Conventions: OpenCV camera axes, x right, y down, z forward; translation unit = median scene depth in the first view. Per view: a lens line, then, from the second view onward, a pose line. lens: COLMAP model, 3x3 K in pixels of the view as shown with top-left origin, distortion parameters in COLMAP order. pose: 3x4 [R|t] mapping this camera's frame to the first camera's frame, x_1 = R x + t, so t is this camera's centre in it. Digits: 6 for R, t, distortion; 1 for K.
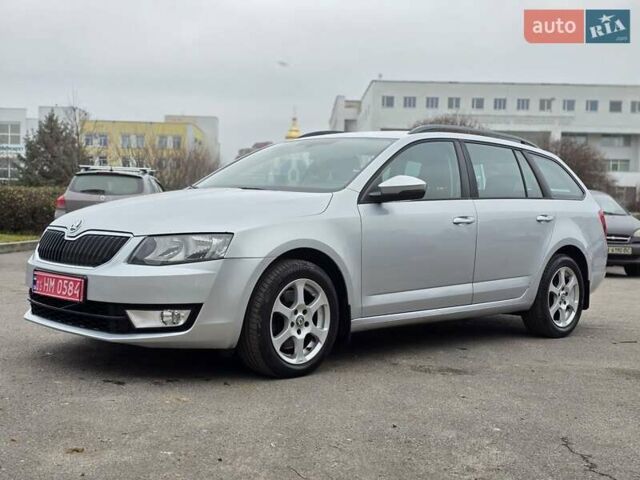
lens RADIAL K [[842.8, 0, 320.0], [0, 842.8, 240.0], [0, 0, 1]] dist [0.178779, -0.461349]
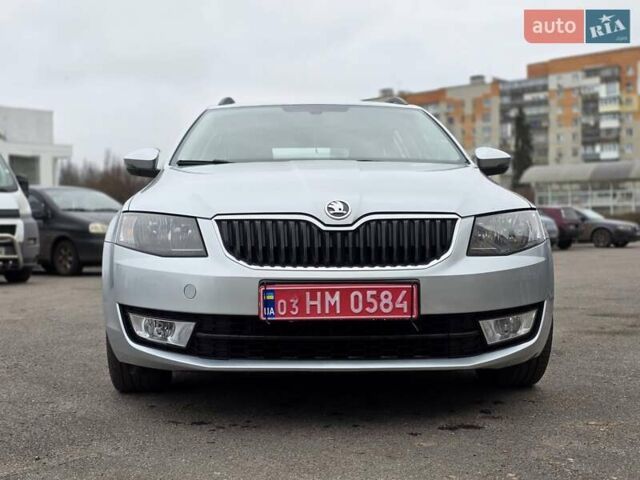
lens RADIAL K [[842.8, 0, 320.0], [0, 842.8, 240.0], [0, 0, 1]] dist [0.178779, -0.461349]
pose [[0.669659, -0.057115, 0.740470, -0.715125], [0.060120, 0.997935, 0.022604, -0.007443], [-0.740232, 0.029380, 0.671710, 0.529806]]
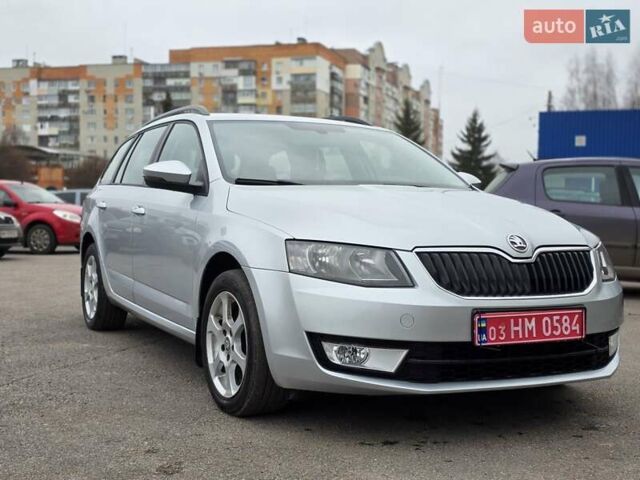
lens RADIAL K [[842.8, 0, 320.0], [0, 842.8, 240.0], [0, 0, 1]] dist [0.178779, -0.461349]
pose [[0.309564, -0.070333, 0.948274, -0.950807], [0.032900, 0.997456, 0.063240, -0.065152], [-0.950309, 0.011621, 0.311090, 0.860162]]
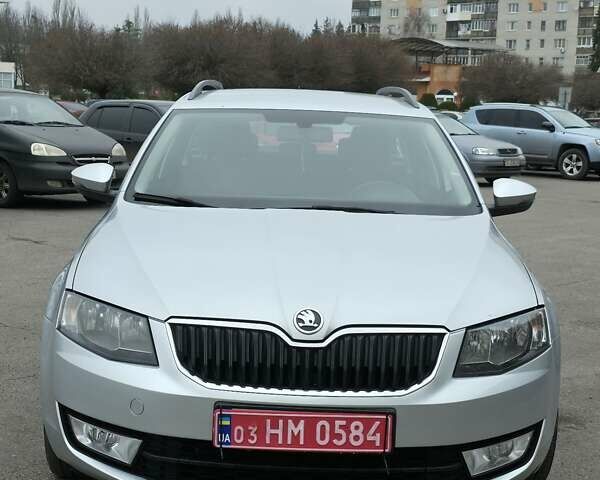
lens RADIAL K [[1094.1, 0, 300.0], [0, 1094.1, 240.0], [0, 0, 1]] dist [0.140333, -0.081674]
pose [[0.691711, -0.099794, 0.715246, -0.748424], [0.014730, 0.992150, 0.124183, -0.149399], [-0.722024, -0.075364, 0.687751, 0.460466]]
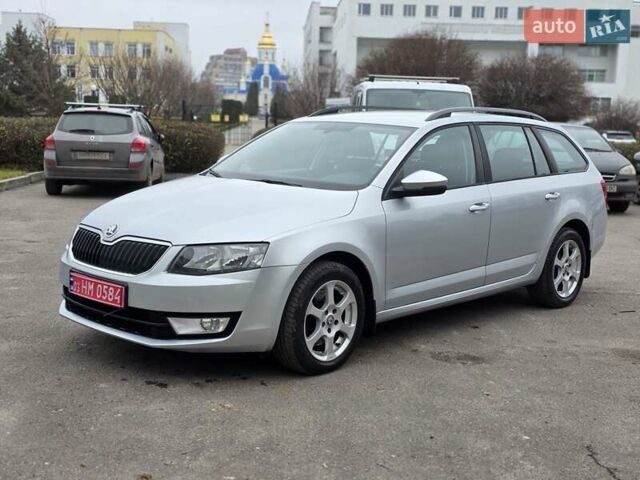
lens RADIAL K [[844.4, 0, 324.1], [0, 844.4, 239.6], [0, 0, 1]] dist [0.166214, -0.398467]
pose [[0.999337, -0.005917, 0.035929, -0.062488], [0.002039, 0.994254, 0.107025, -0.105375], [-0.036356, -0.106881, 0.993607, -0.026482]]
